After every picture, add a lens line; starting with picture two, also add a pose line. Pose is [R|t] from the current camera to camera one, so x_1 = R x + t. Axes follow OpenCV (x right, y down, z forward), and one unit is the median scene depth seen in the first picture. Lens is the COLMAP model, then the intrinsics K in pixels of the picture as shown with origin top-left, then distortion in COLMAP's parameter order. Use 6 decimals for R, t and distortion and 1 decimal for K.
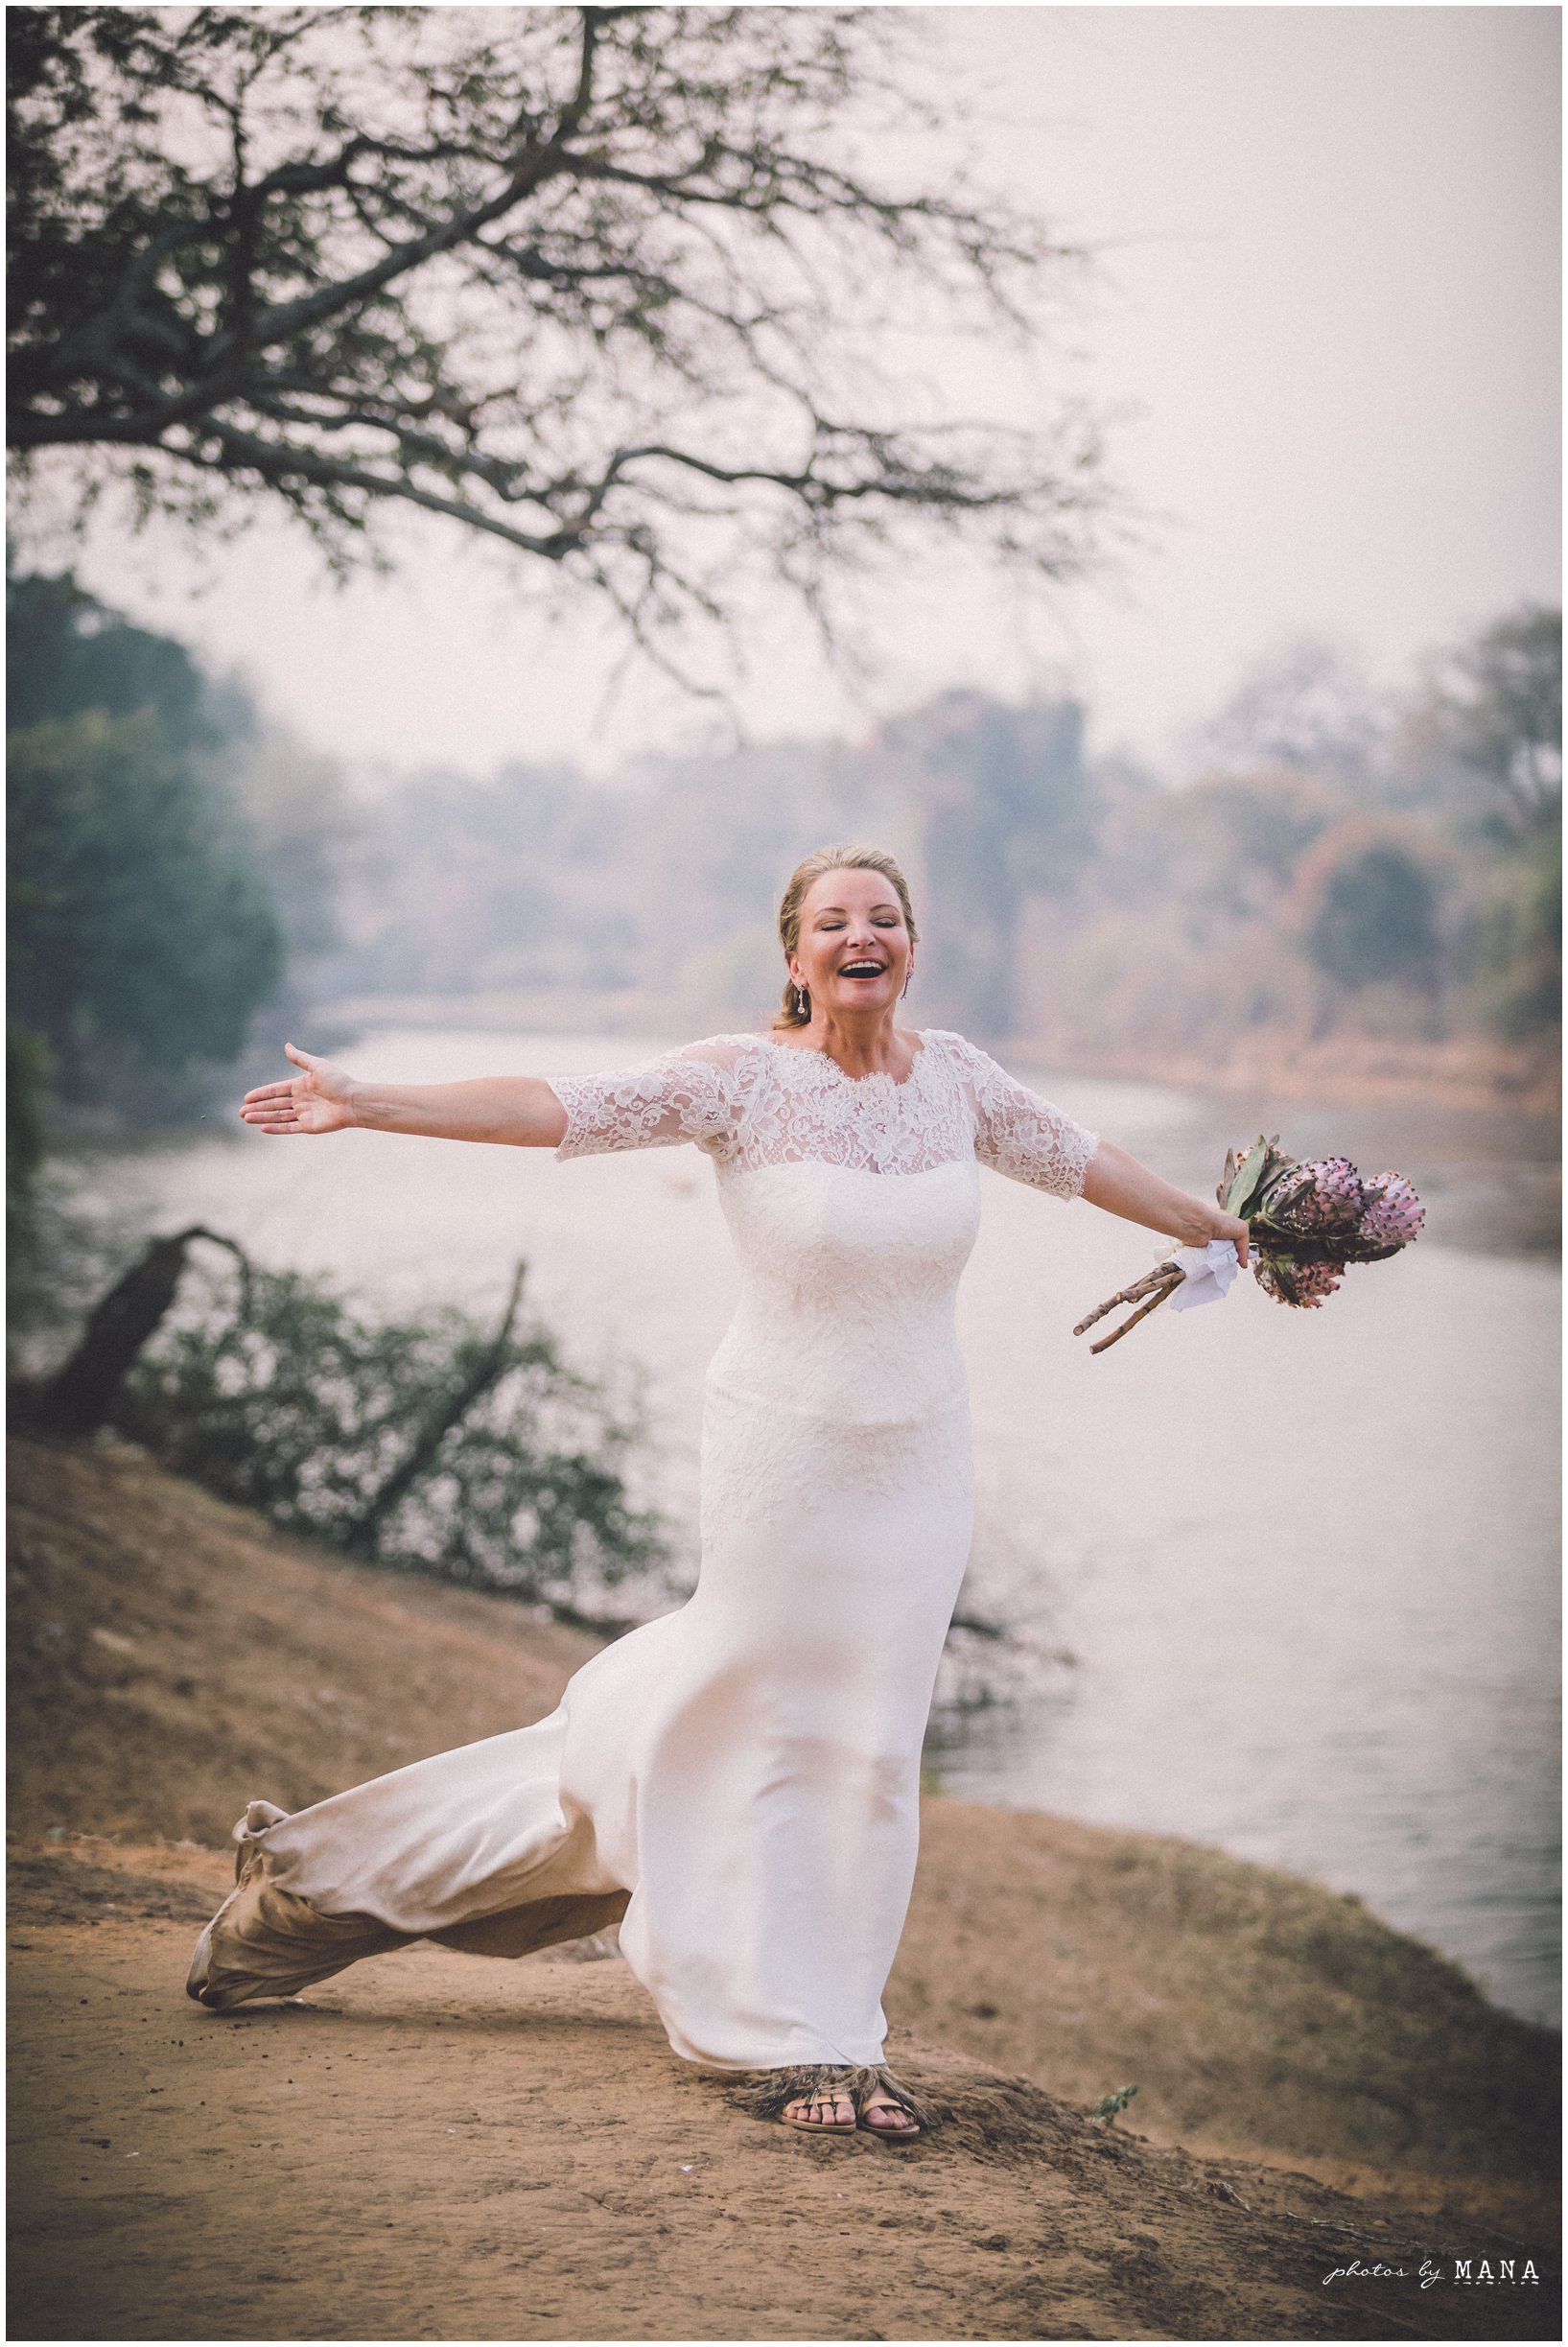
lens RADIAL K [[5930.8, 0, 784.0], [0, 5930.8, 1173.5], [0, 0, 1]] dist [-0.107808, -0.532788]
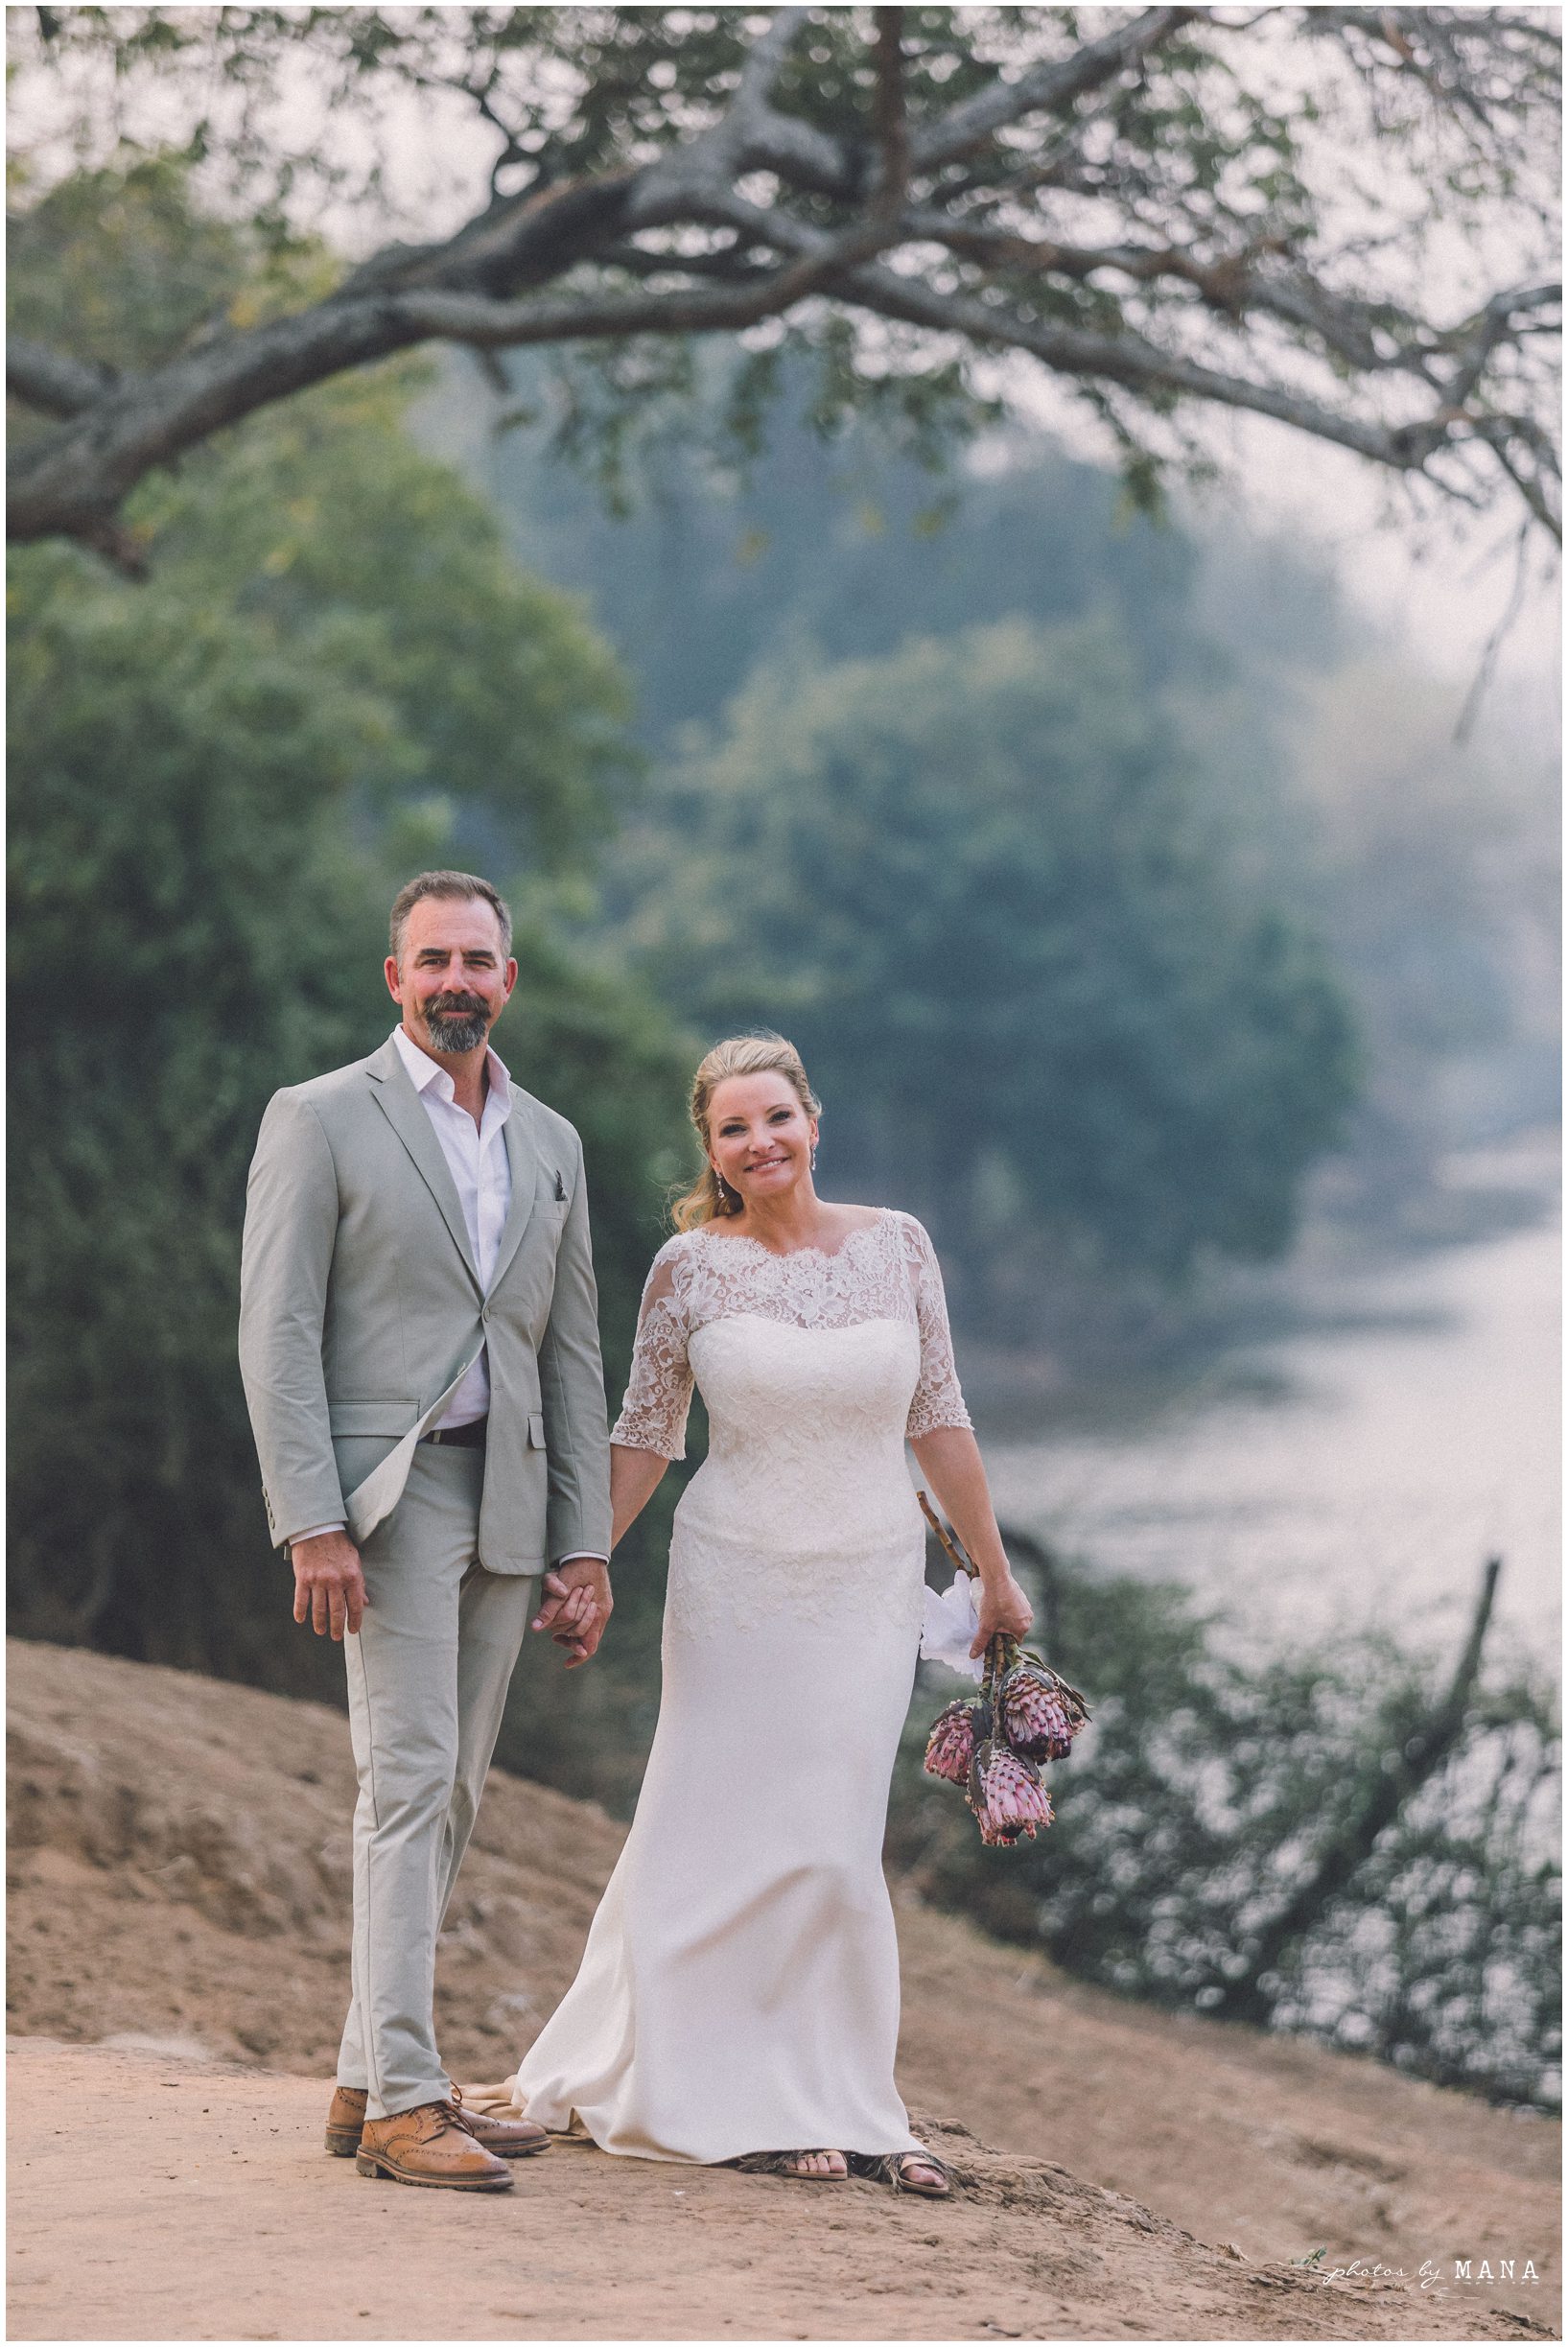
lens RADIAL K [[11621.8, 0, 784.0], [0, 11621.8, 1173.5], [0, 0, 1]] dist [-0.277986, -15.056210]
pose [[0.988850, -0.039596, -0.143556, 0.059752], [0.035951, 0.998964, -0.027902, 0.005655], [0.144512, 0.022430, 0.989249, -0.221951]]
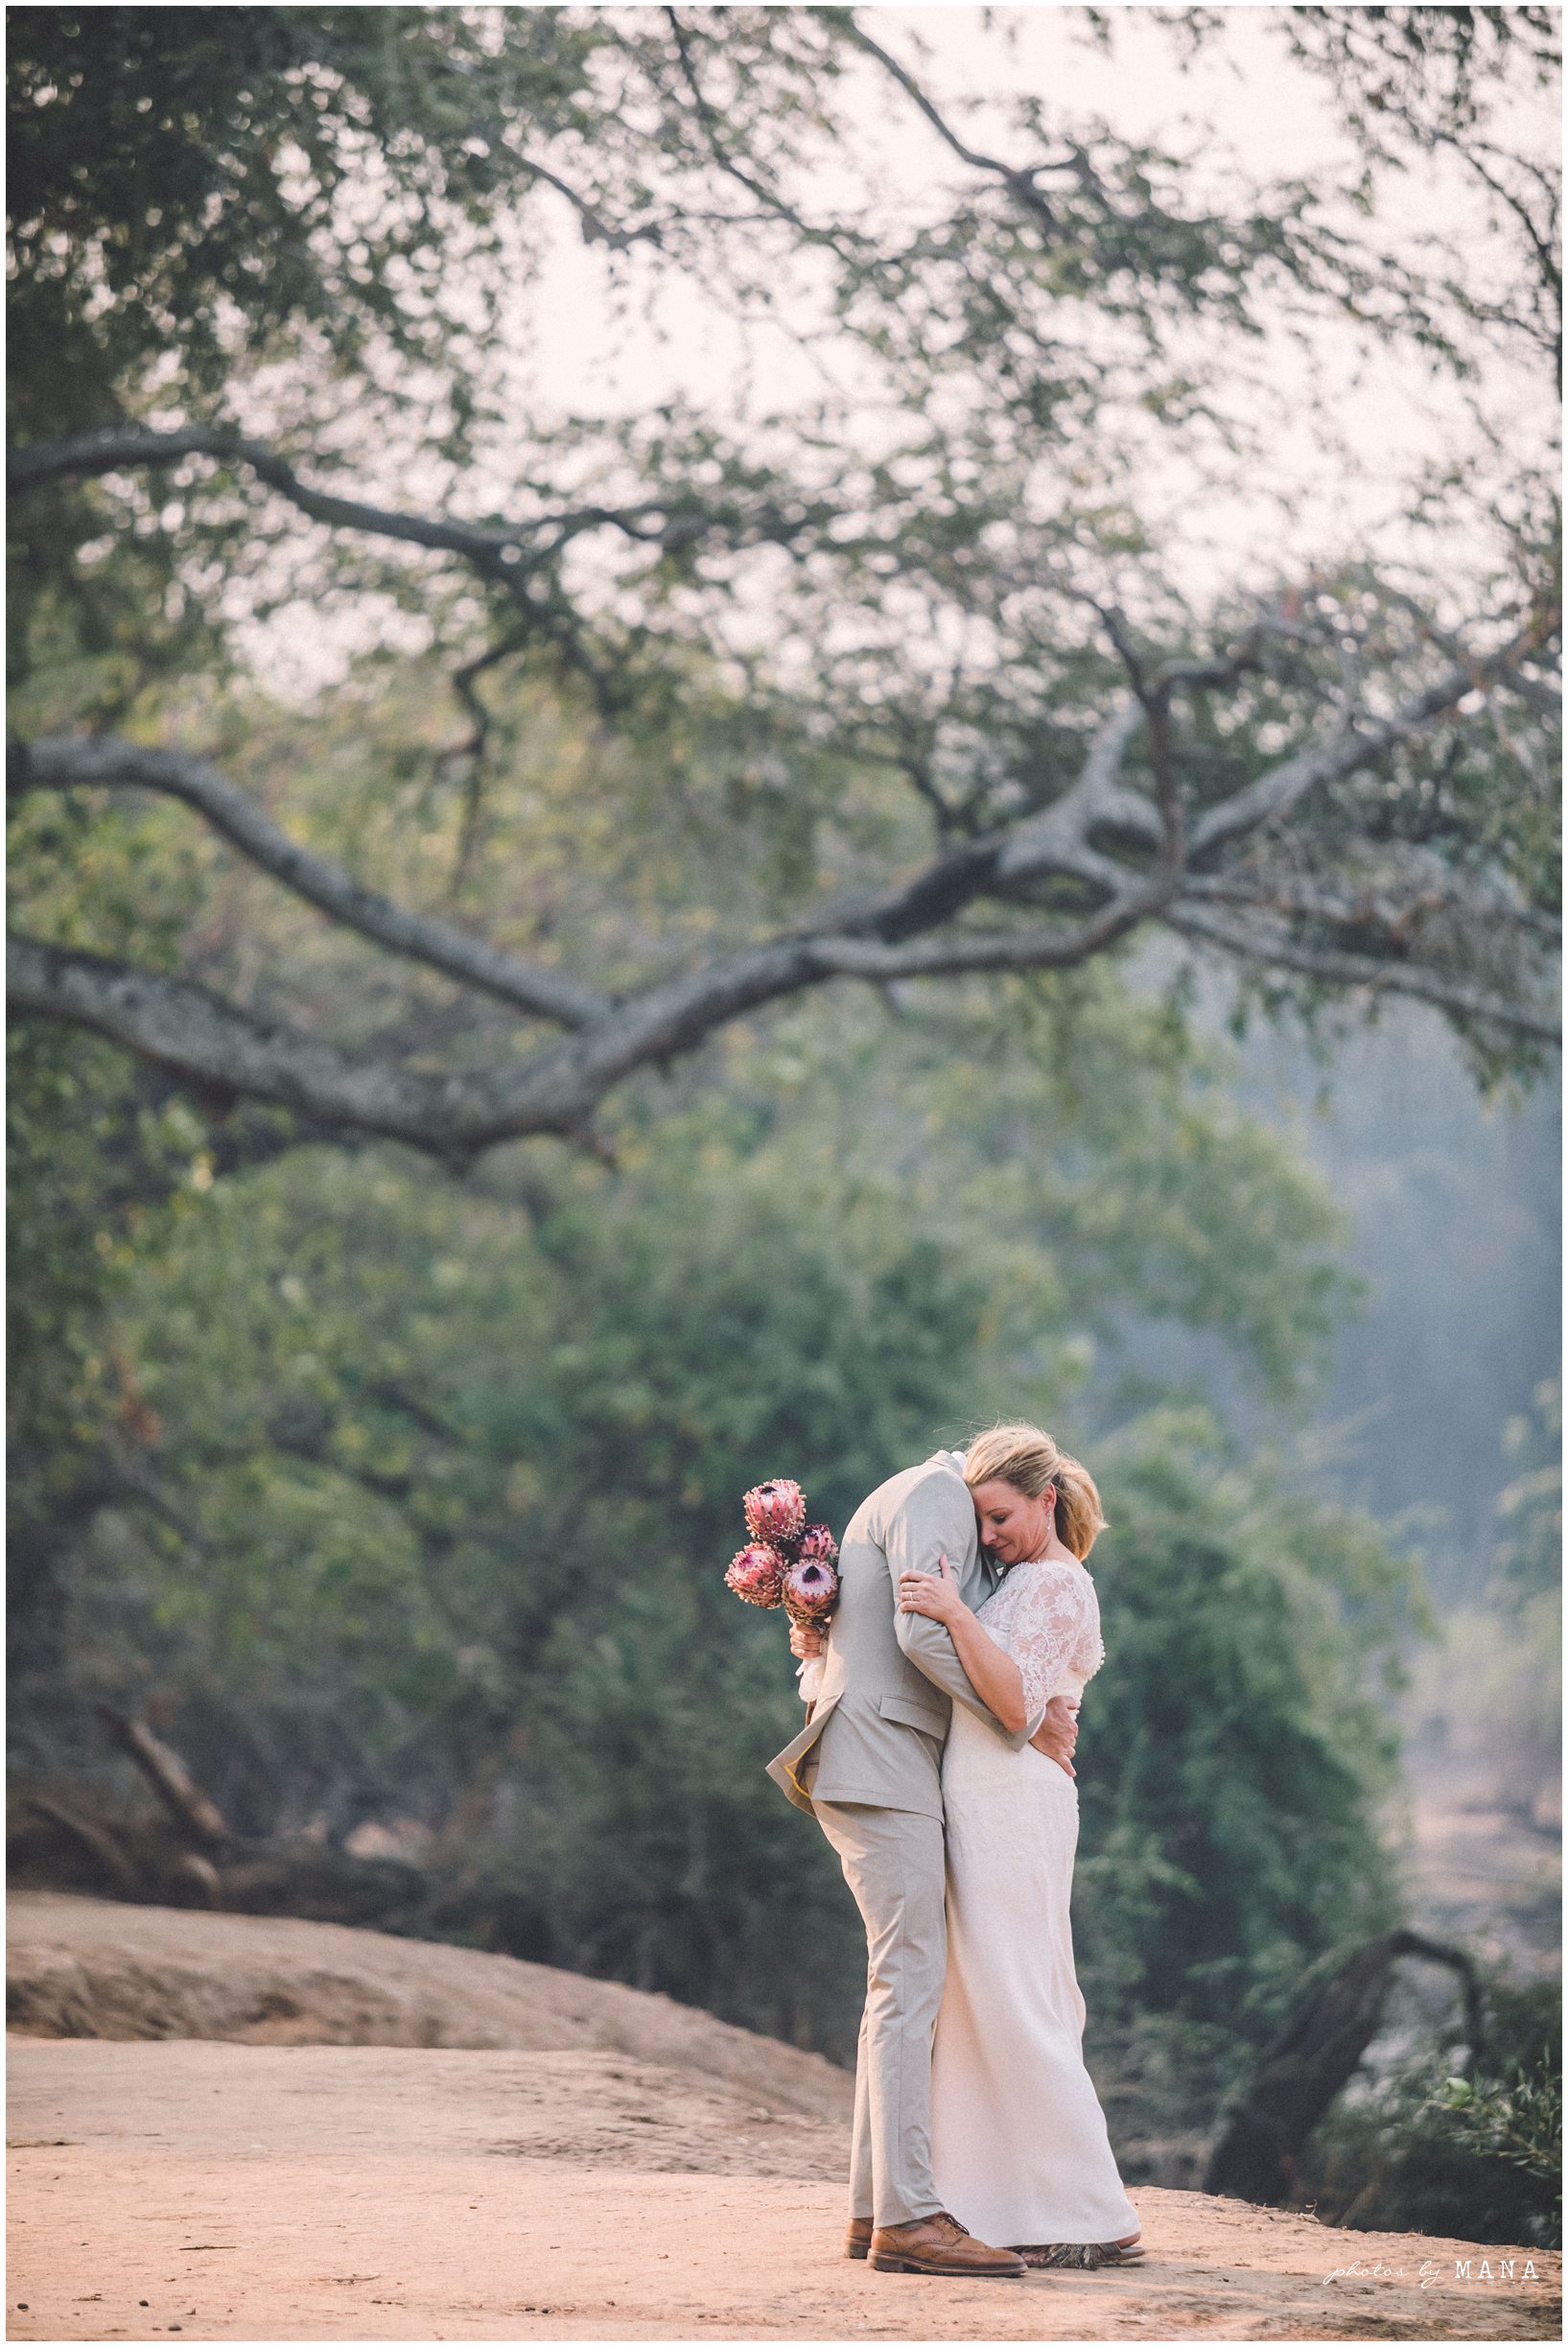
lens RADIAL K [[13385.5, 0, 784.0], [0, 13385.5, 1173.5], [0, 0, 1]] dist [-0.466379, 10.315741]
pose [[0.971259, -0.056631, -0.231189, 0.222042], [0.040068, 0.996324, -0.075721, 0.037514], [0.234627, 0.064282, 0.969958, -0.665719]]
